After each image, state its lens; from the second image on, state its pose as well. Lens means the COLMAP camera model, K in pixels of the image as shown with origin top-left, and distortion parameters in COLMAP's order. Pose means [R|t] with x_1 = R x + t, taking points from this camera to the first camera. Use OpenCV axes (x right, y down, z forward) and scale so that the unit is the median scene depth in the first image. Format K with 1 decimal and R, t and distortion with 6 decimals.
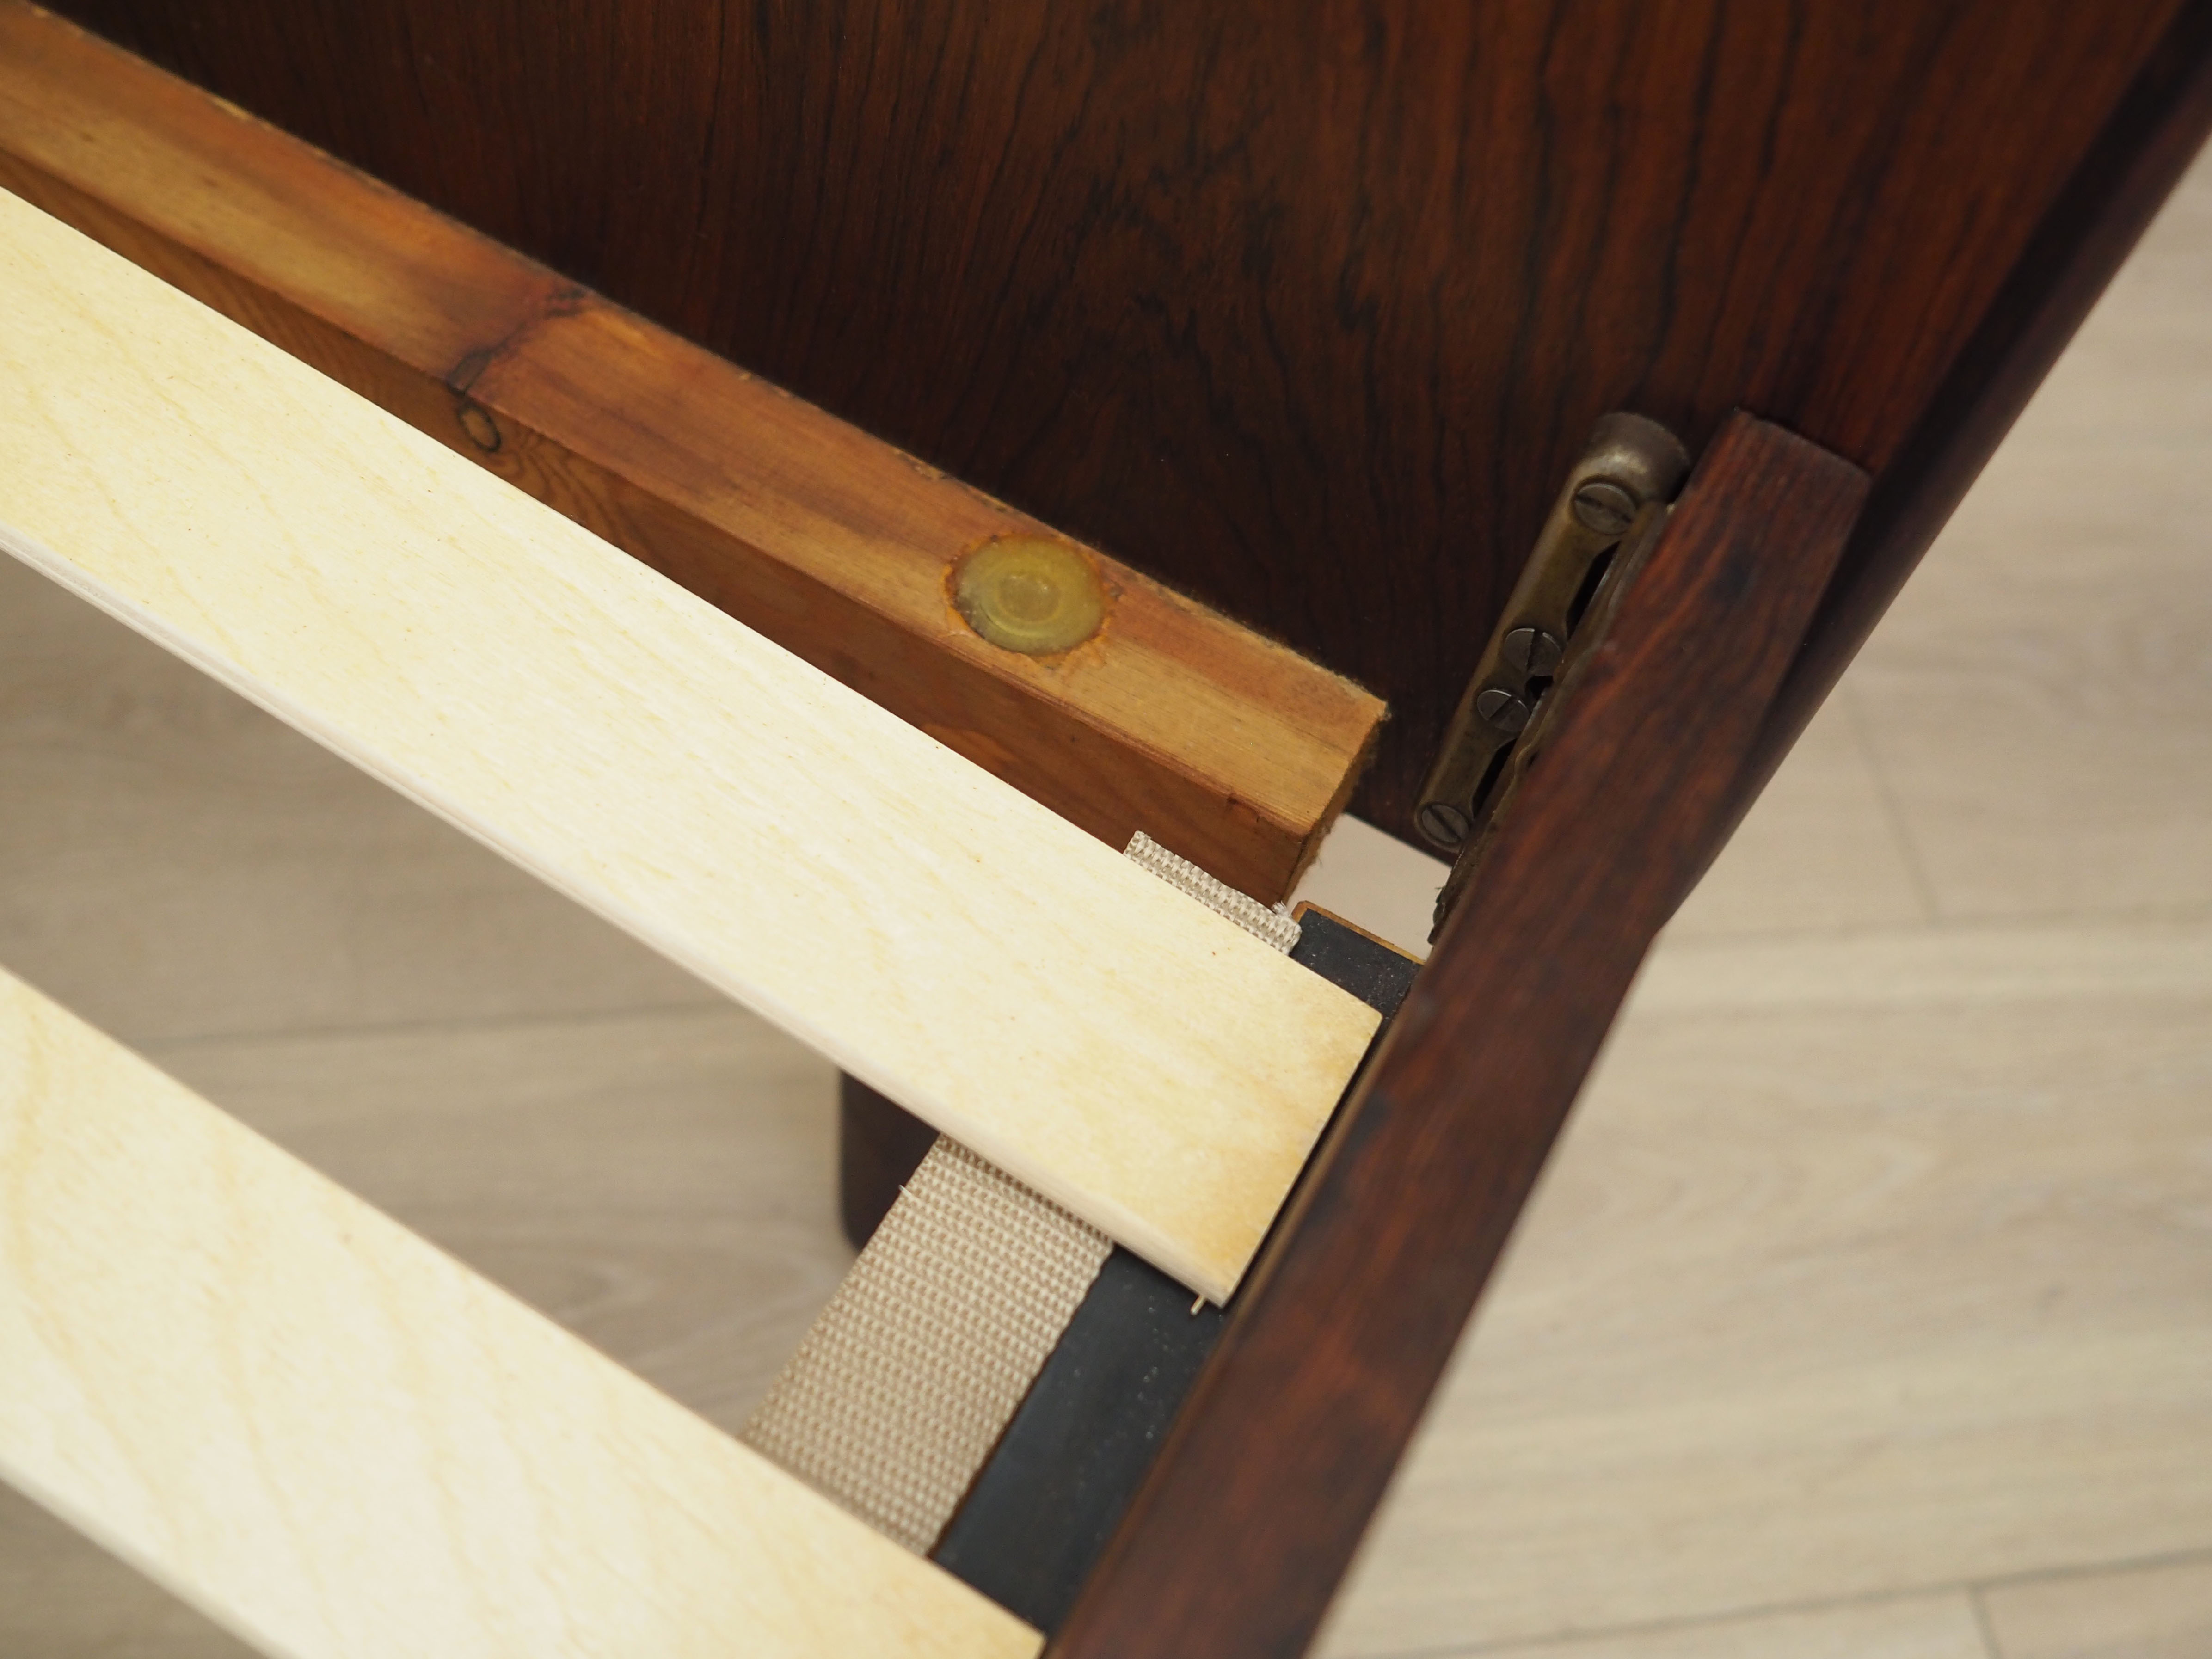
lens RADIAL K [[2474.4, 0, 973.2], [0, 2474.4, 895.1], [0, 0, 1]] dist [-0.018237, -0.007532]
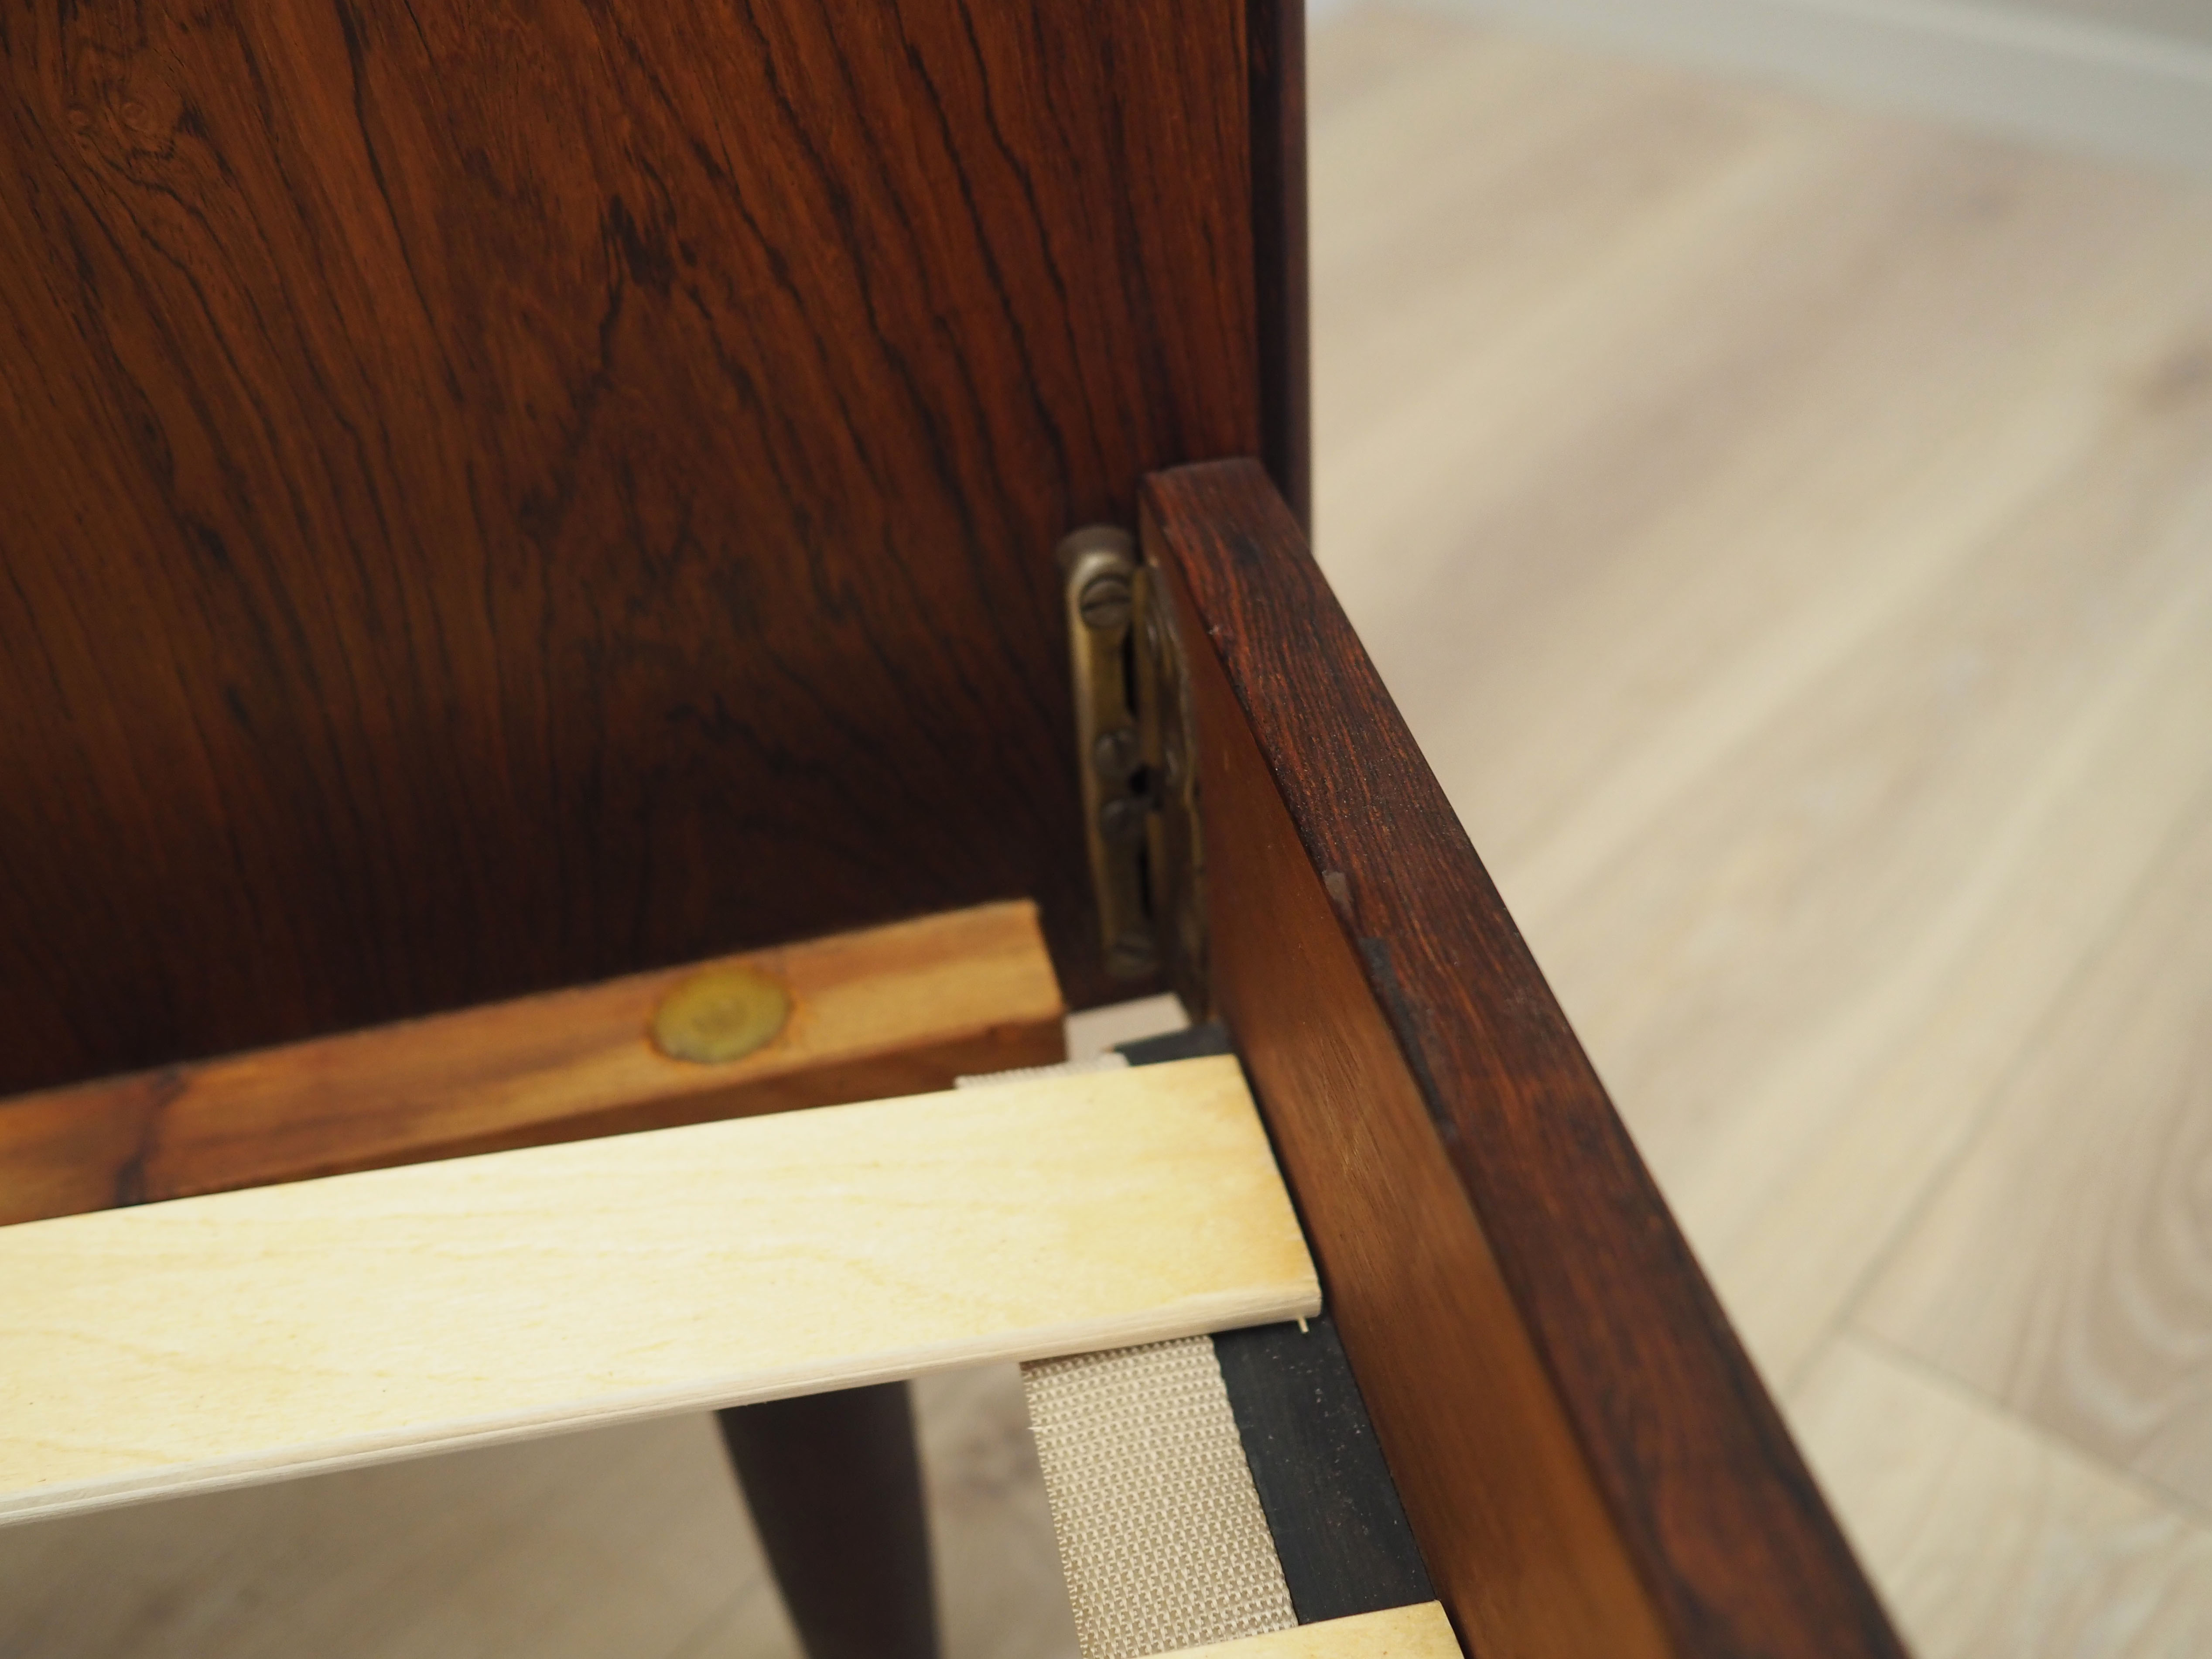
lens RADIAL K [[2334.8, 0, 1106.0], [0, 2334.8, 829.5], [0, 0, 1]] dist [-0.017661, 0.020277]
pose [[0.727196, -0.547704, 0.413771, -0.291695], [0.648522, 0.745733, -0.152647, 0.106168], [-0.224958, 0.379344, 0.897492, 0.002390]]
